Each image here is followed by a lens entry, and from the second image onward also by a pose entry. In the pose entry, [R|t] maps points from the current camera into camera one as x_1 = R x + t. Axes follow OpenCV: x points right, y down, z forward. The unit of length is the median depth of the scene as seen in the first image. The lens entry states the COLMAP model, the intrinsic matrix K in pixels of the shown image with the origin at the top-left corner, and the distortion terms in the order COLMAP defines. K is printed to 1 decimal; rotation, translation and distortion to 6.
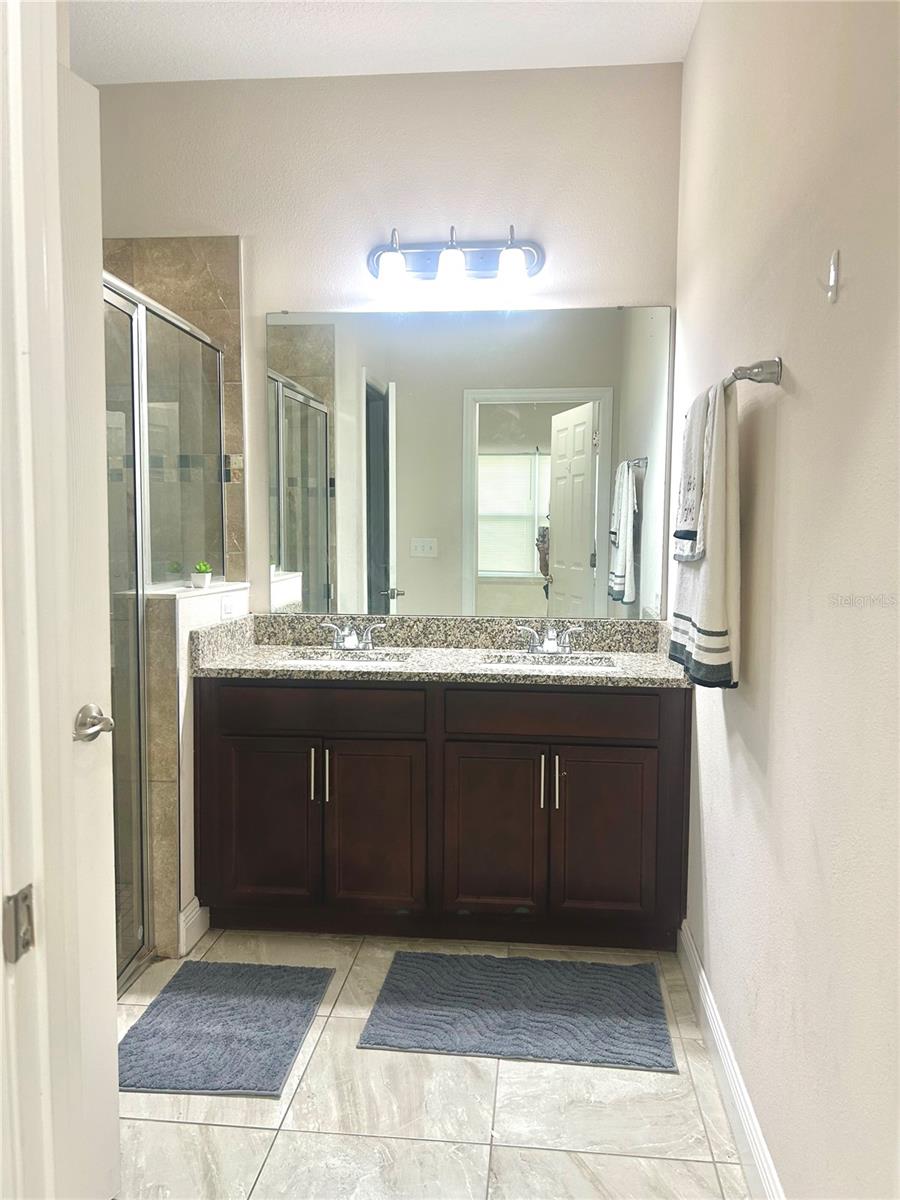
lens RADIAL K [[907.0, 0, 451.9], [0, 907.0, 603.8], [0, 0, 1]] dist [0.057703, -0.038852]
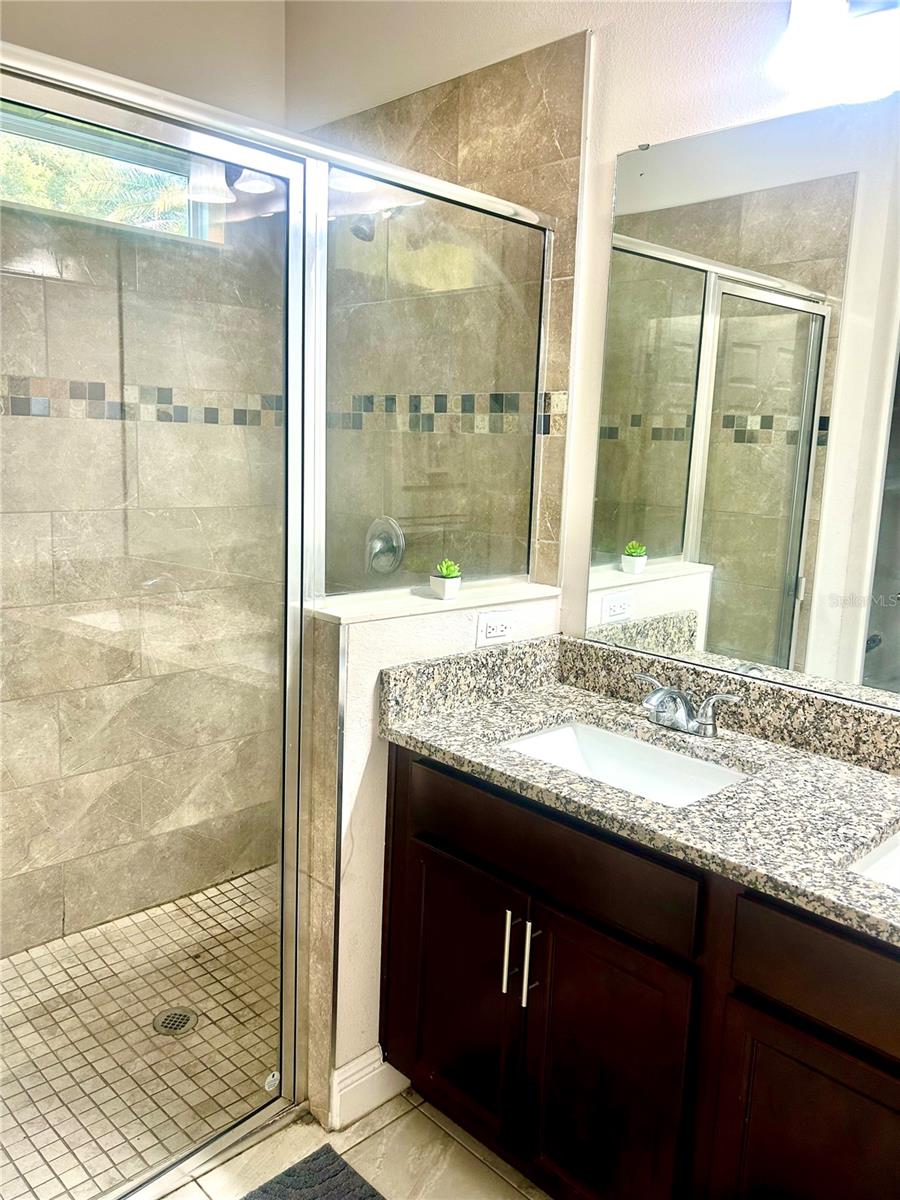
lens RADIAL K [[907.0, 0, 445.6], [0, 907.0, 593.5], [0, 0, 1]] dist [0.057703, -0.038852]
pose [[0.764917, 0.132810, -0.630288, 0.132443], [-0.085753, 0.990799, 0.104705, -0.083236], [0.638395, -0.026041, 0.769269, 0.449568]]
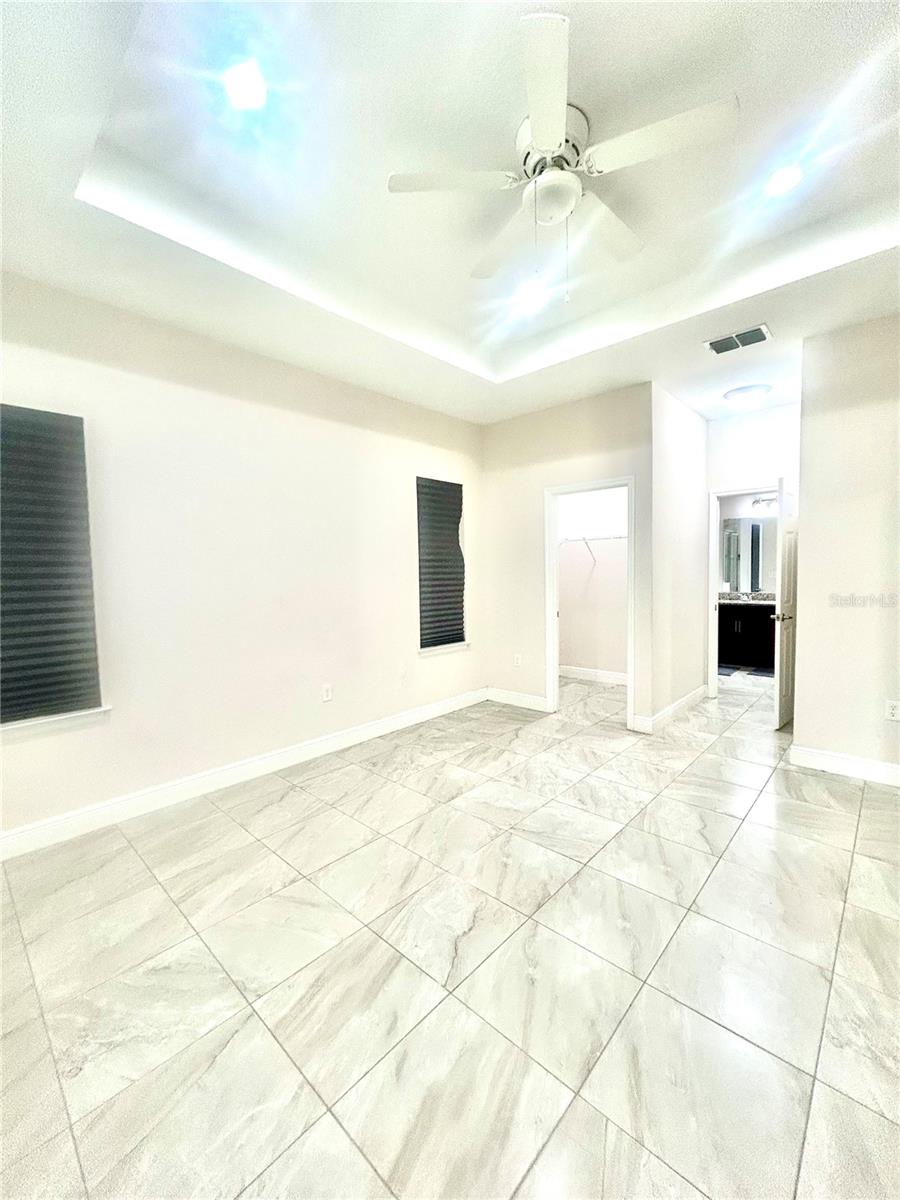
lens RADIAL K [[483.7, 0, 449.1], [0, 483.7, 601.3], [0, 0, 1]] dist [0.000571, 0.000392]
pose [[0.794508, 0.020115, -0.606921, 0.144400], [-0.027858, 0.999606, -0.003338, 0.092352], [0.606615, 0.019560, 0.794755, -1.462573]]
